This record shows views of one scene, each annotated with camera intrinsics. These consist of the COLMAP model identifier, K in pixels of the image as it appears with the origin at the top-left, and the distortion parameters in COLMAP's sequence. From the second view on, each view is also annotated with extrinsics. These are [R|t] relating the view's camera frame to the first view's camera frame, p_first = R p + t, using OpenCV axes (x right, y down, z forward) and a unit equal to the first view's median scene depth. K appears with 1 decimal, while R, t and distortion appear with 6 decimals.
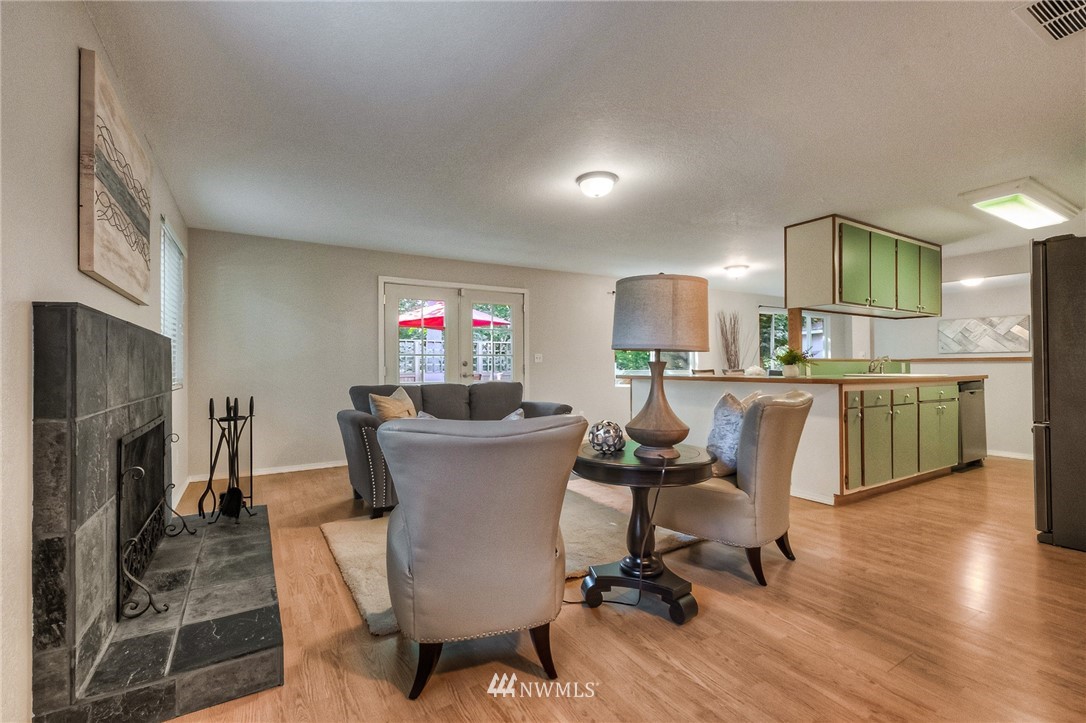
lens RADIAL K [[476.6, 0, 542.4], [0, 476.6, 357.4], [0, 0, 1]] dist [0.001235, 0.000903]
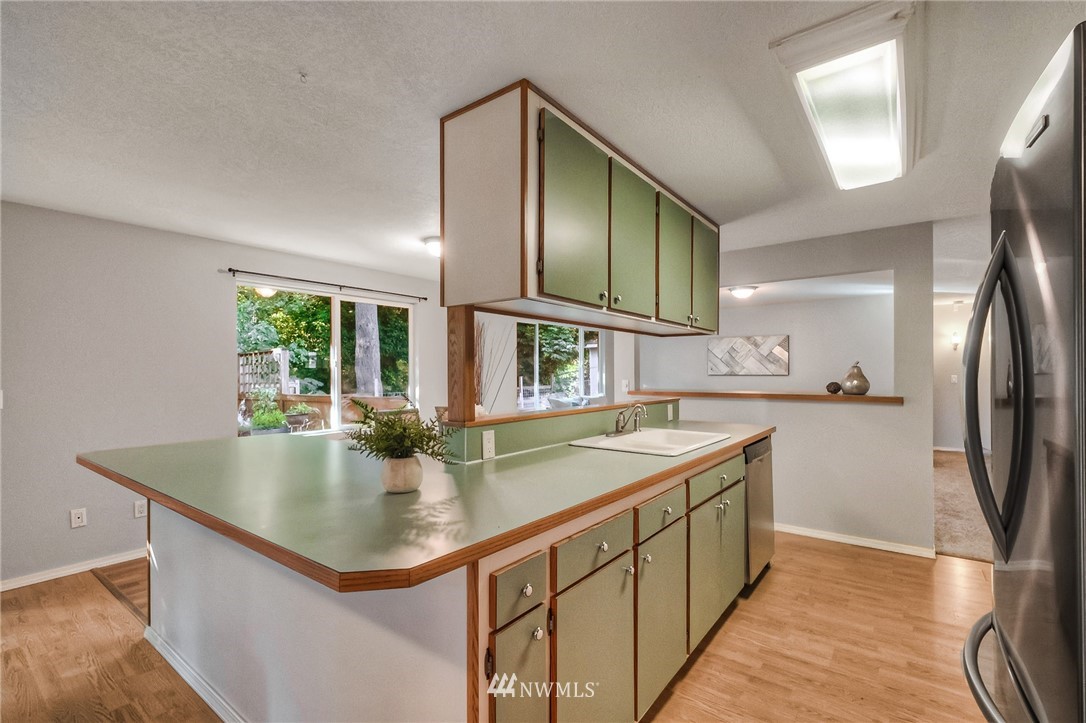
lens RADIAL K [[476.6, 0, 540.2], [0, 476.6, 368.8], [0, 0, 1]] dist [0.001235, 0.000903]
pose [[0.934314, 0.002239, 0.356444, 0.380190], [-0.005082, 0.999962, 0.007040, -0.042511], [-0.356414, -0.008389, 0.934290, 0.482868]]
